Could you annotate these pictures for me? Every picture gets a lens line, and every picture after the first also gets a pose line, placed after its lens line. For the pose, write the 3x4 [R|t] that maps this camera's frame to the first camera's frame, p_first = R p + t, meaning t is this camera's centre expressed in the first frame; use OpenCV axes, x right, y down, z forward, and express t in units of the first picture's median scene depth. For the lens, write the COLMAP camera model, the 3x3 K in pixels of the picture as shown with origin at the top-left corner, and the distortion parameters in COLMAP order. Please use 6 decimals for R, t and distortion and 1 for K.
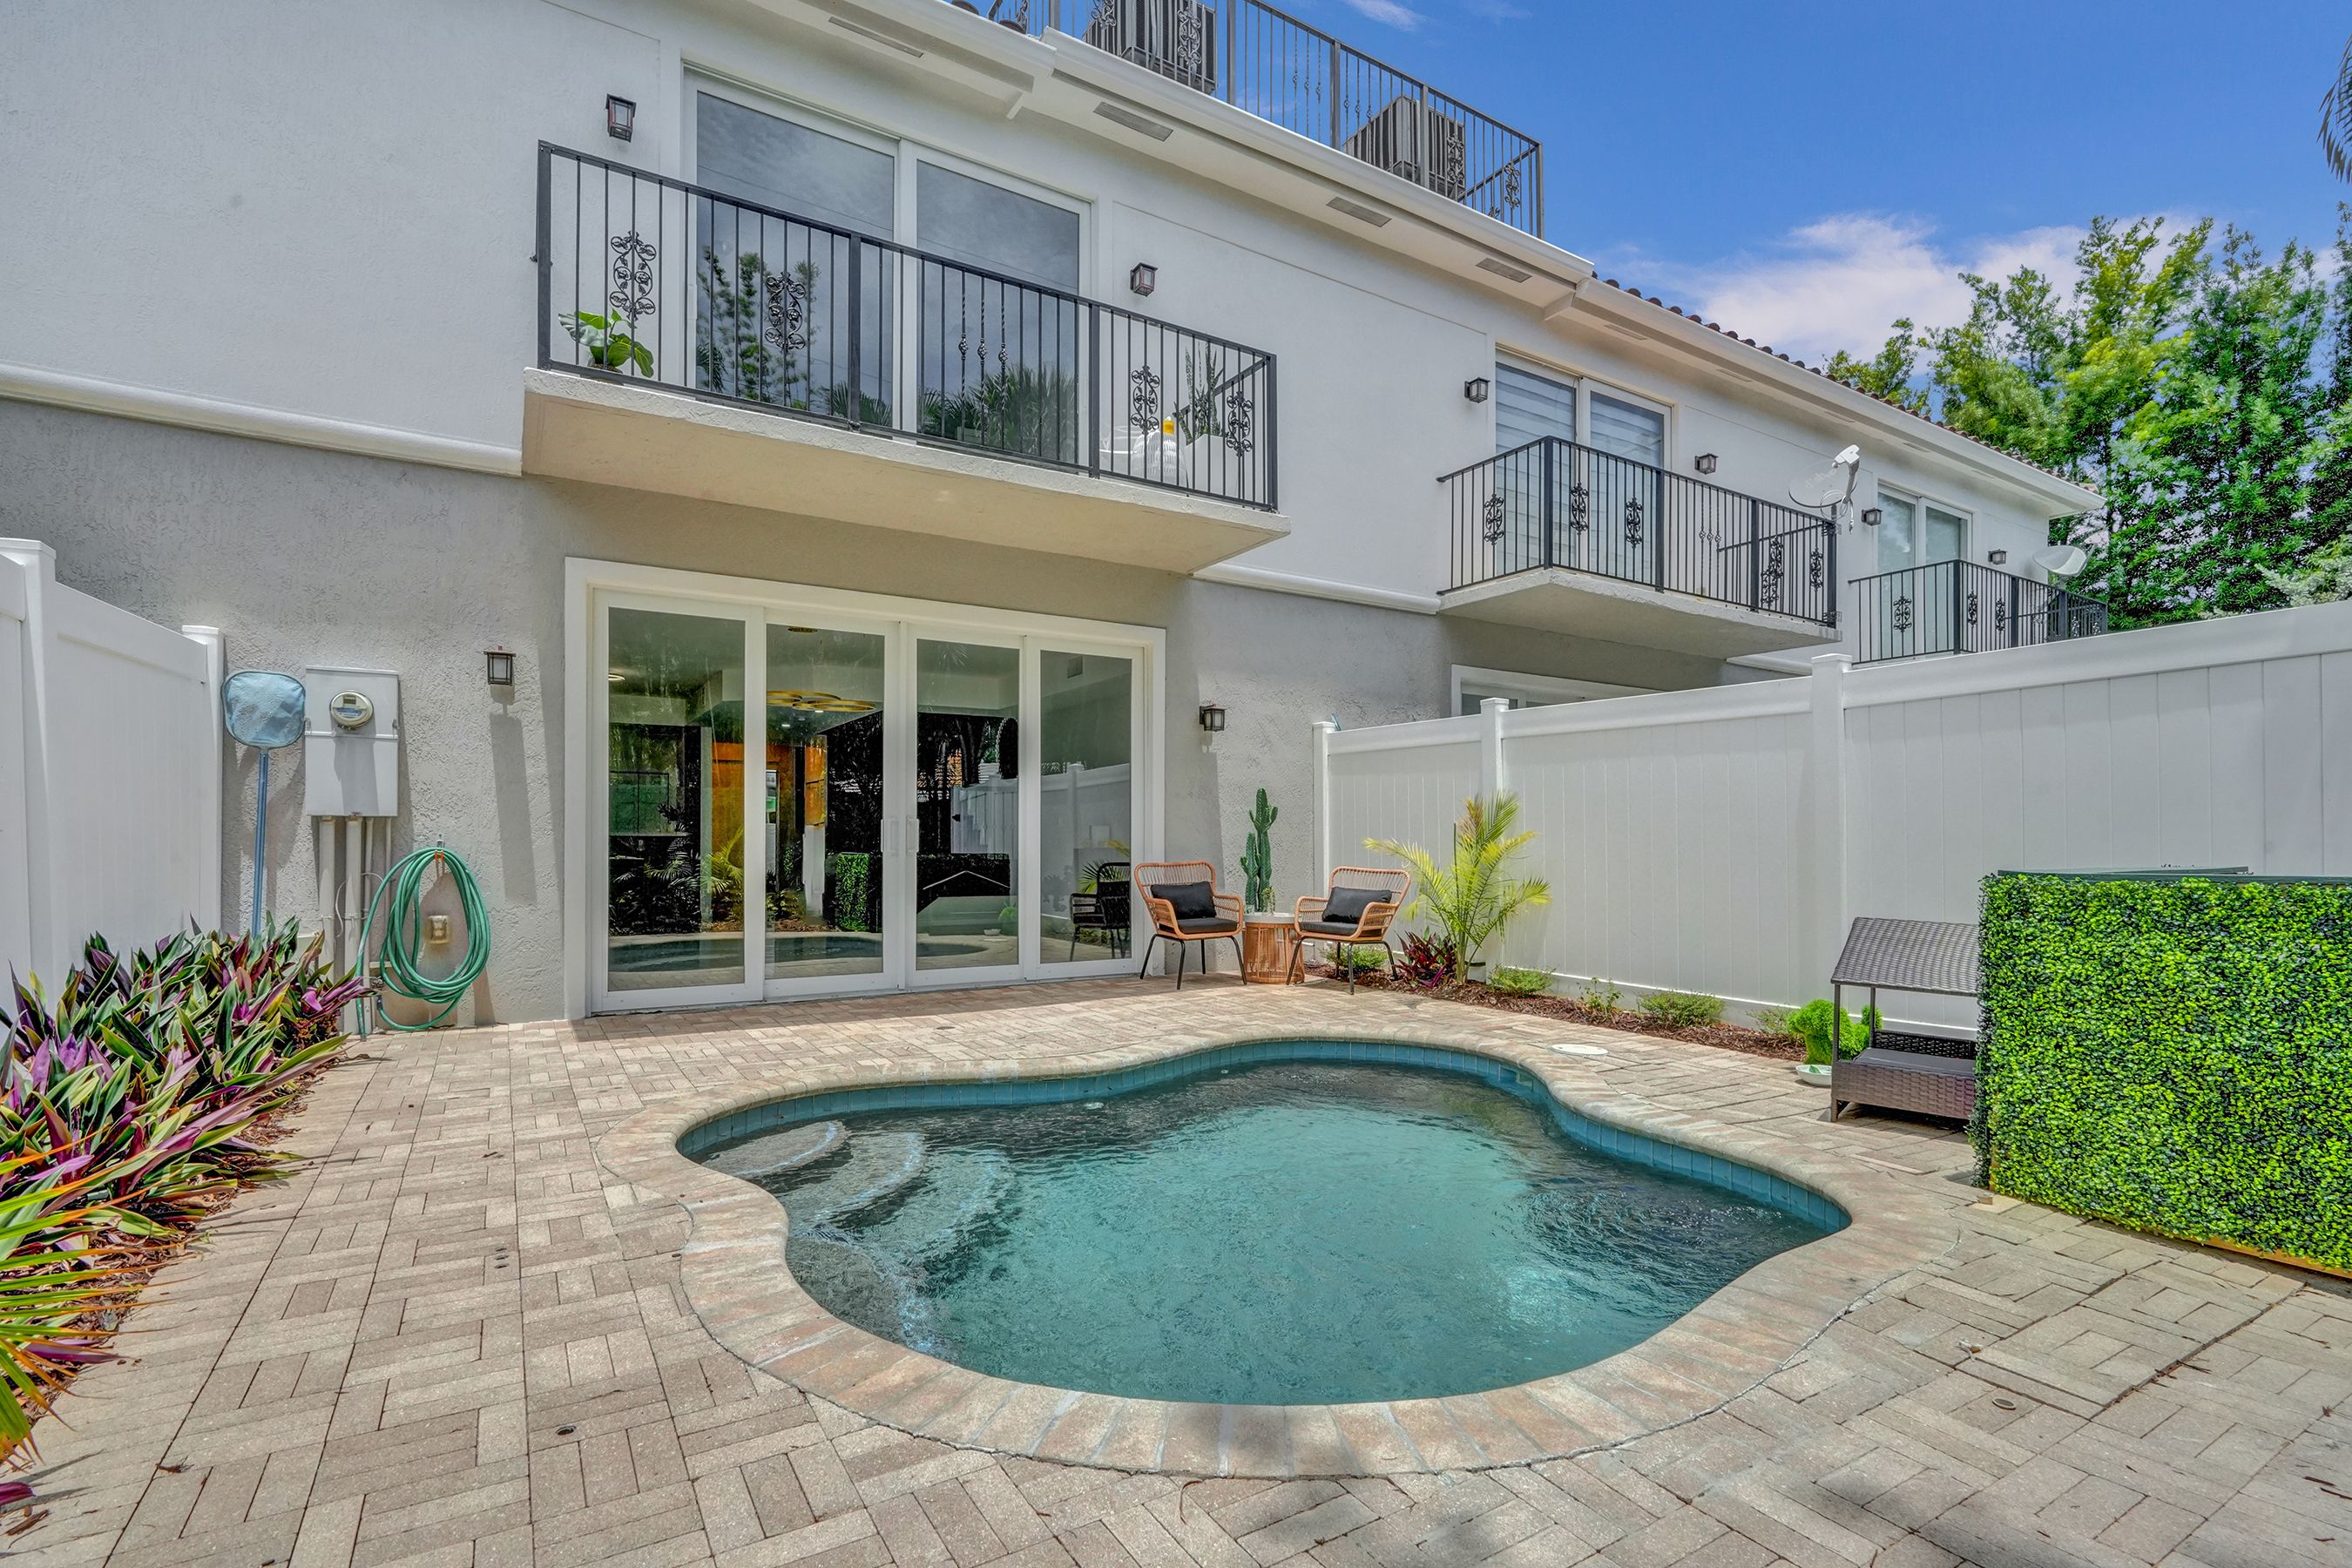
lens RADIAL K [[1082.1, 0, 1183.7], [0, 1082.1, 842.9], [0, 0, 1]] dist [-0.003758, 0.001596]
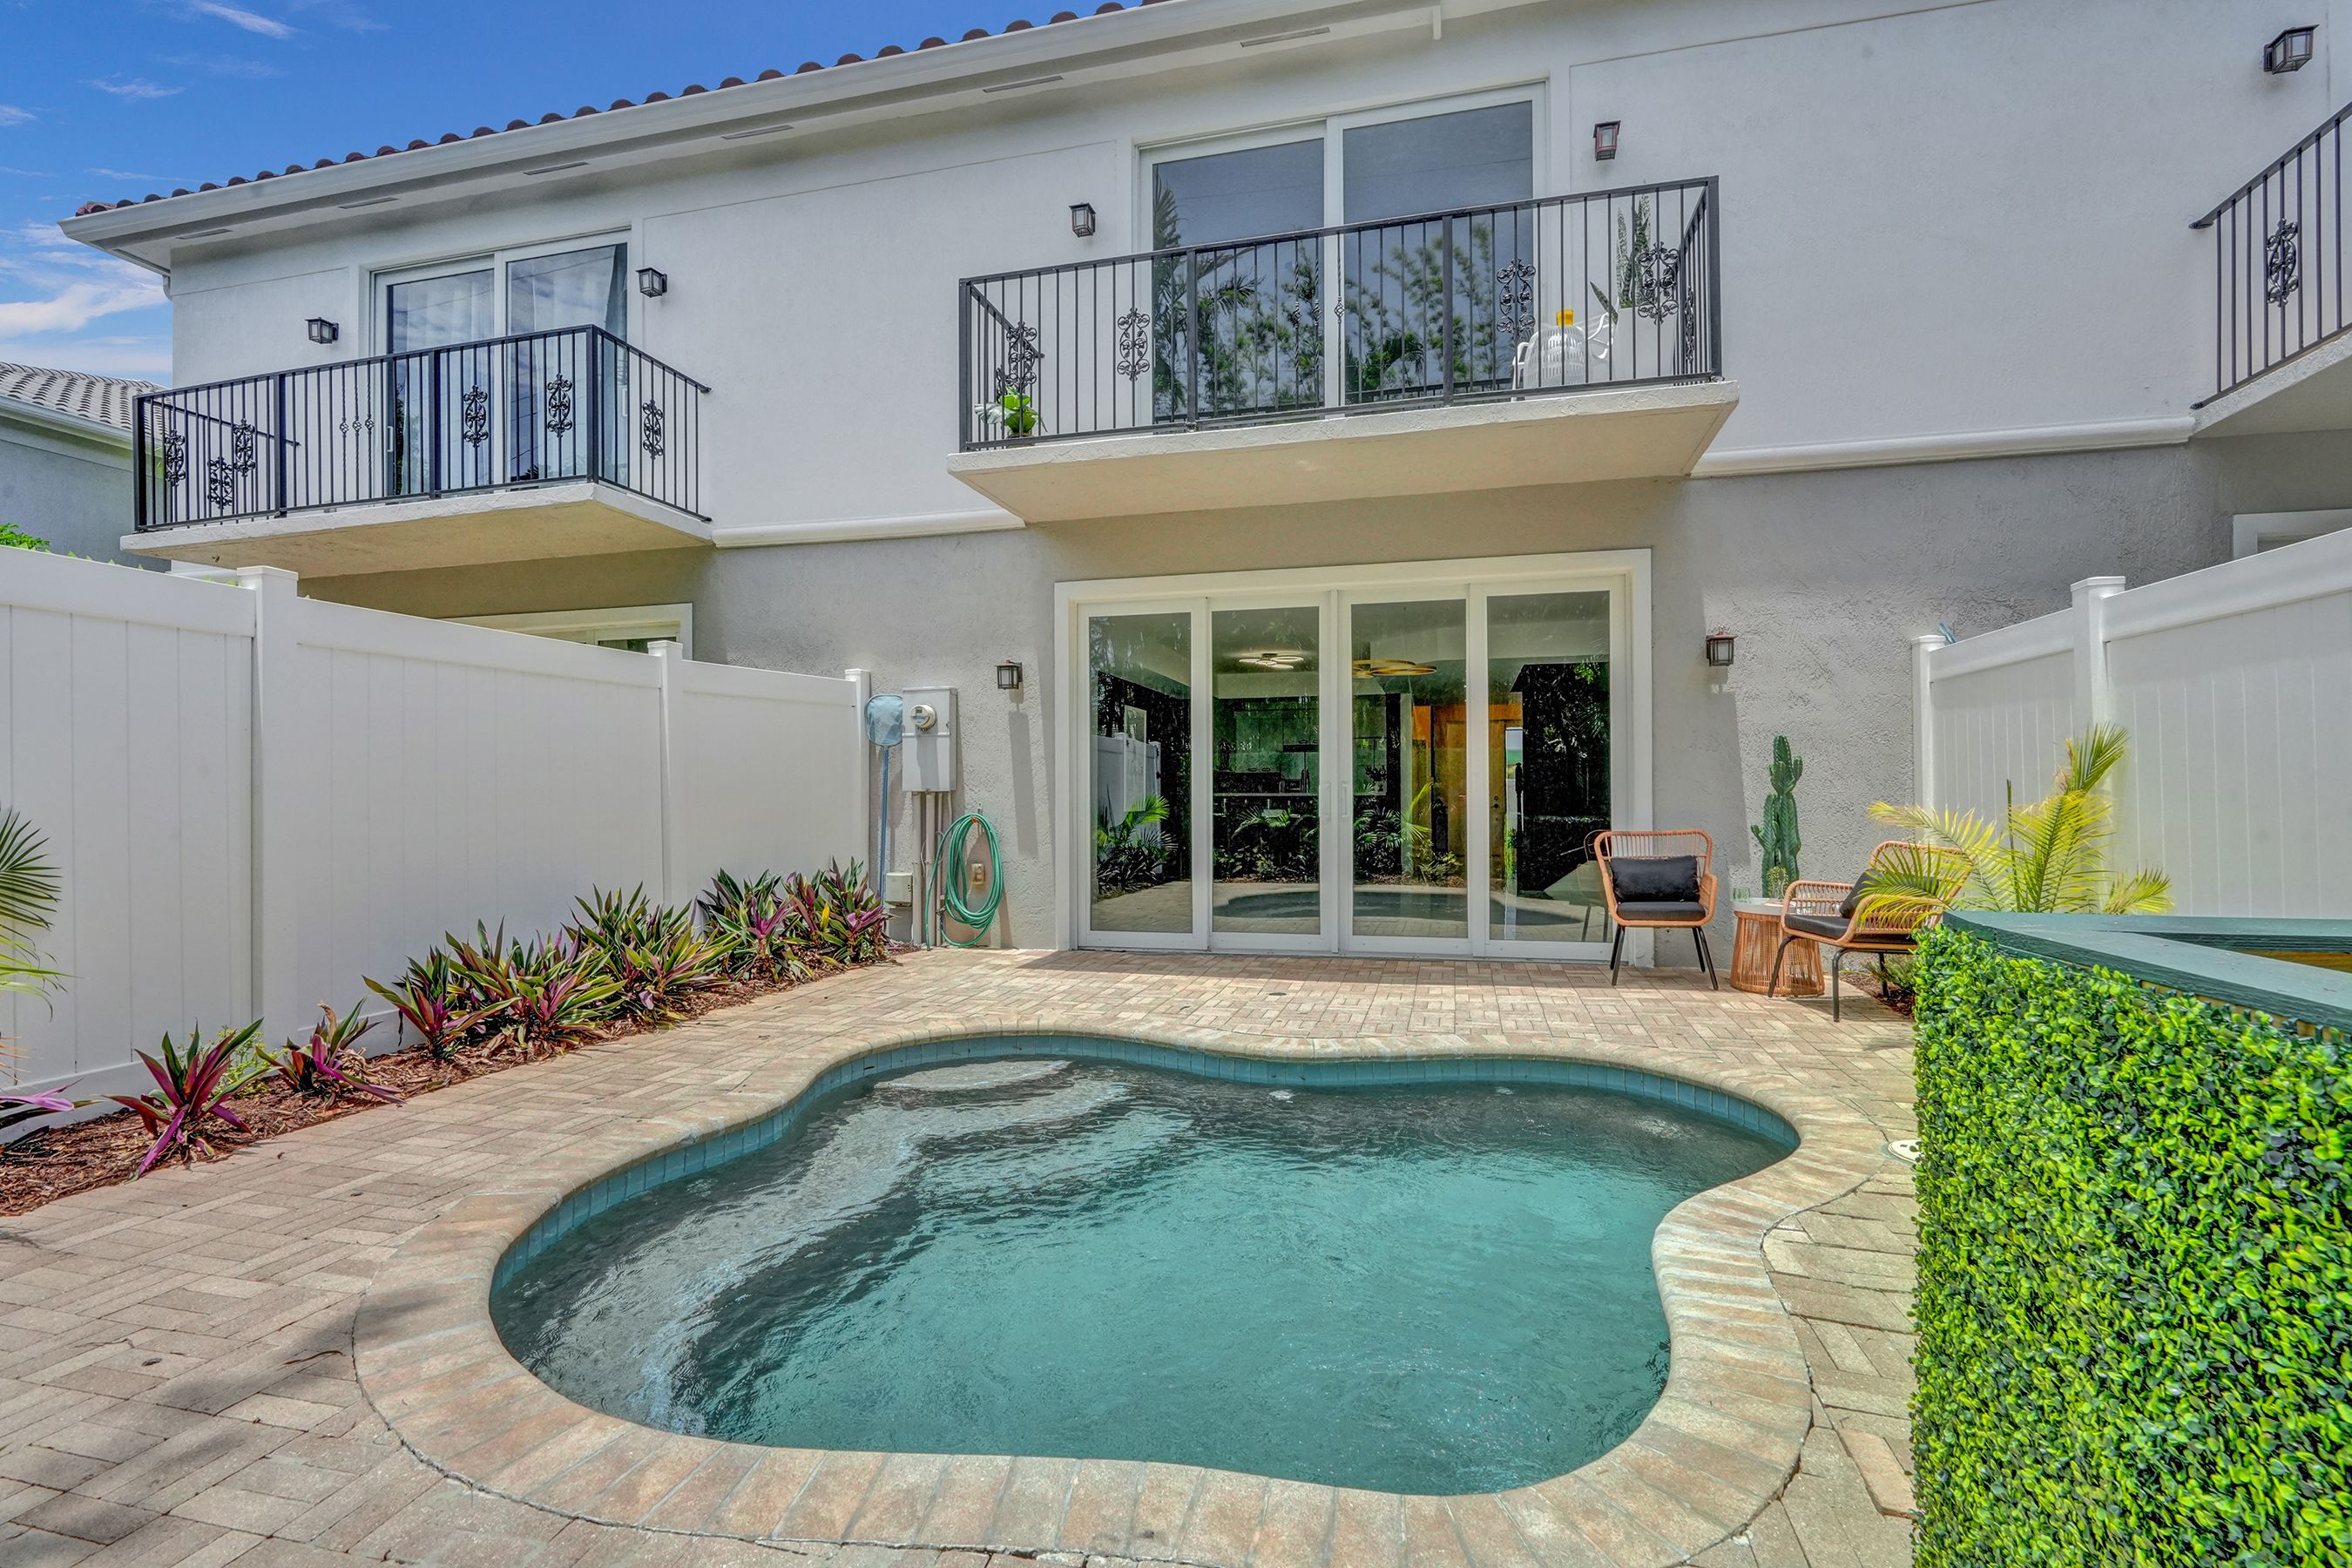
lens RADIAL K [[1082.1, 0, 1180.2], [0, 1082.1, 789.8], [0, 0, 1]] dist [-0.003758, 0.001596]
pose [[0.696757, -0.009856, -0.717240, 0.400166], [0.007692, 0.999951, -0.006269, -0.013125], [0.717266, -0.001149, 0.696798, 0.205341]]
